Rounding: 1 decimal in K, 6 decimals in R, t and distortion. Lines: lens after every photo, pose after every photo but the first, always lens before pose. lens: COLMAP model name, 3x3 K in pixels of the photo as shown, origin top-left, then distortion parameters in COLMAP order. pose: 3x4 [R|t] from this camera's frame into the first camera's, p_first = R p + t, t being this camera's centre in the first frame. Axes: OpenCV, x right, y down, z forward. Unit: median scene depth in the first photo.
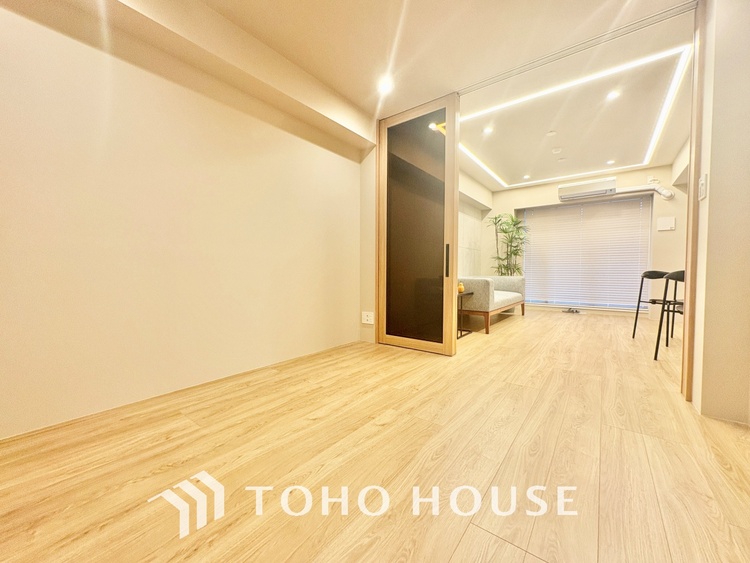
lens RADIAL K [[299.4, 0, 375.0], [0, 299.4, 281.5], [0, 0, 1]] dist [-0.000318, 0.000250]
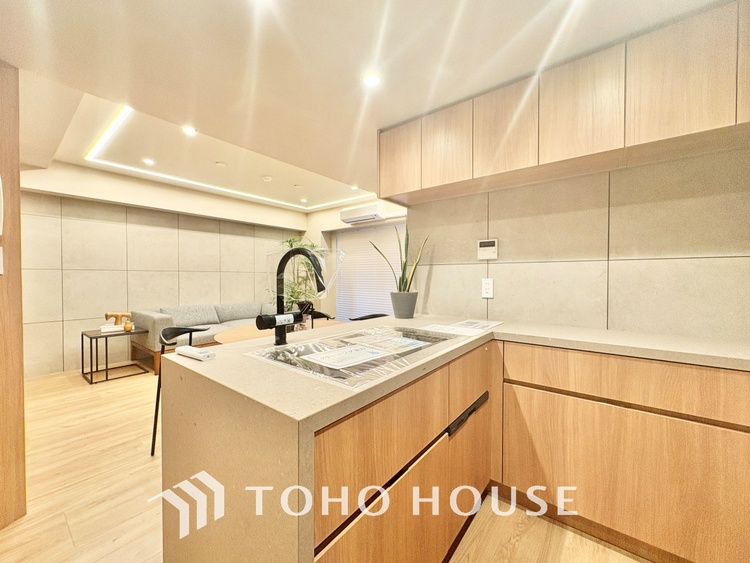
lens RADIAL K [[299.4, 0, 375.0], [0, 299.4, 281.5], [0, 0, 1]] dist [-0.000318, 0.000250]
pose [[0.999923, -0.000680, -0.012396, 0.752284], [0.000452, 0.999830, -0.018415, -0.071205], [0.012407, 0.018408, 0.999754, 0.041618]]
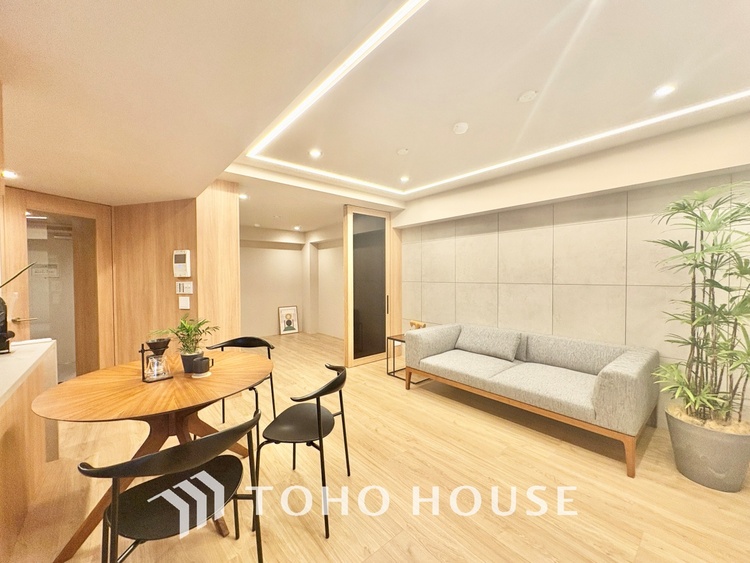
lens RADIAL K [[299.4, 0, 375.0], [0, 299.4, 281.5], [0, 0, 1]] dist [-0.000318, 0.000250]
pose [[-0.204533, 0.017504, -0.978703, 0.922422], [-0.028613, 0.999306, 0.023852, -0.129655], [0.978441, 0.032882, -0.203891, 0.755633]]
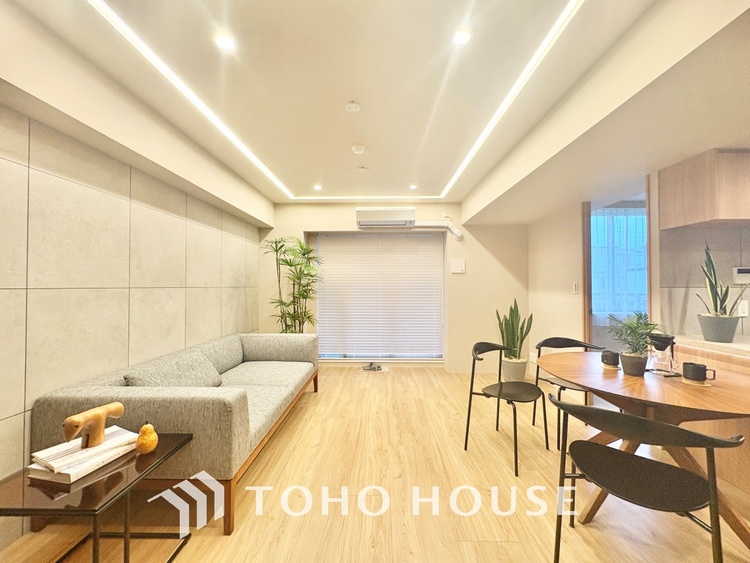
lens RADIAL K [[299.4, 0, 375.0], [0, 299.4, 281.5], [0, 0, 1]] dist [-0.000318, 0.000250]
pose [[0.804429, 0.006587, 0.594012, 0.203510], [0.021714, 0.998944, -0.040482, -0.102448], [-0.593652, 0.045464, 0.803437, 0.375856]]
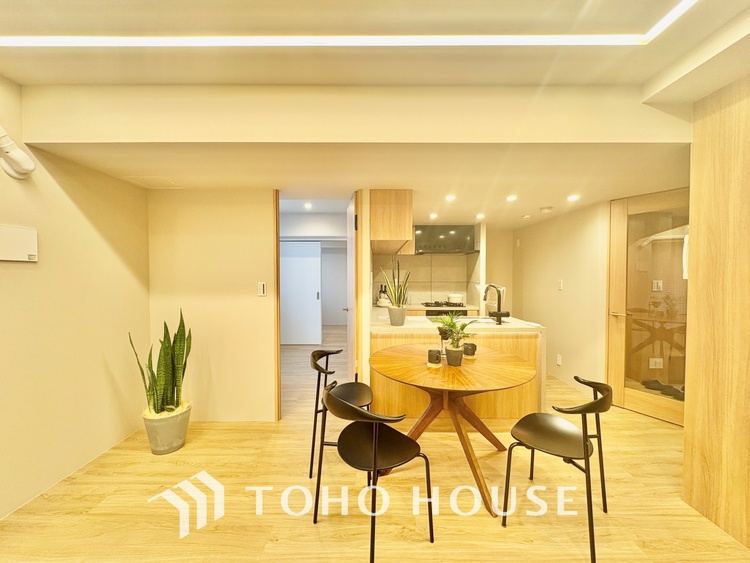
lens RADIAL K [[299.4, 0, 375.0], [0, 299.4, 281.5], [0, 0, 1]] dist [-0.000318, 0.000250]
pose [[-0.605032, -0.019386, 0.795965, 0.375651], [0.025507, 0.998718, 0.043713, -0.136274], [-0.795793, 0.046750, -0.603762, 0.785107]]
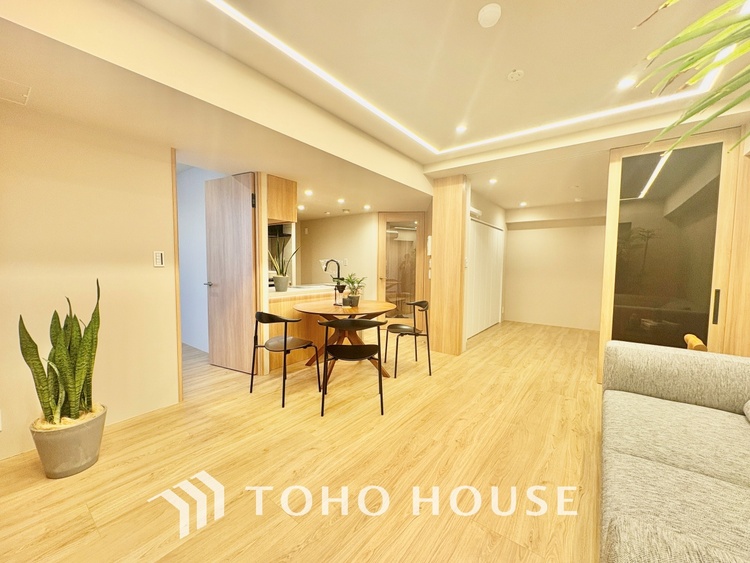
lens RADIAL K [[299.4, 0, 375.0], [0, 299.4, 281.5], [0, 0, 1]] dist [-0.000318, 0.000250]
pose [[-0.999903, -0.012700, -0.005780, 0.581397], [-0.013182, 0.995601, 0.092760, -0.117386], [0.004576, 0.092827, -0.995672, 1.084901]]
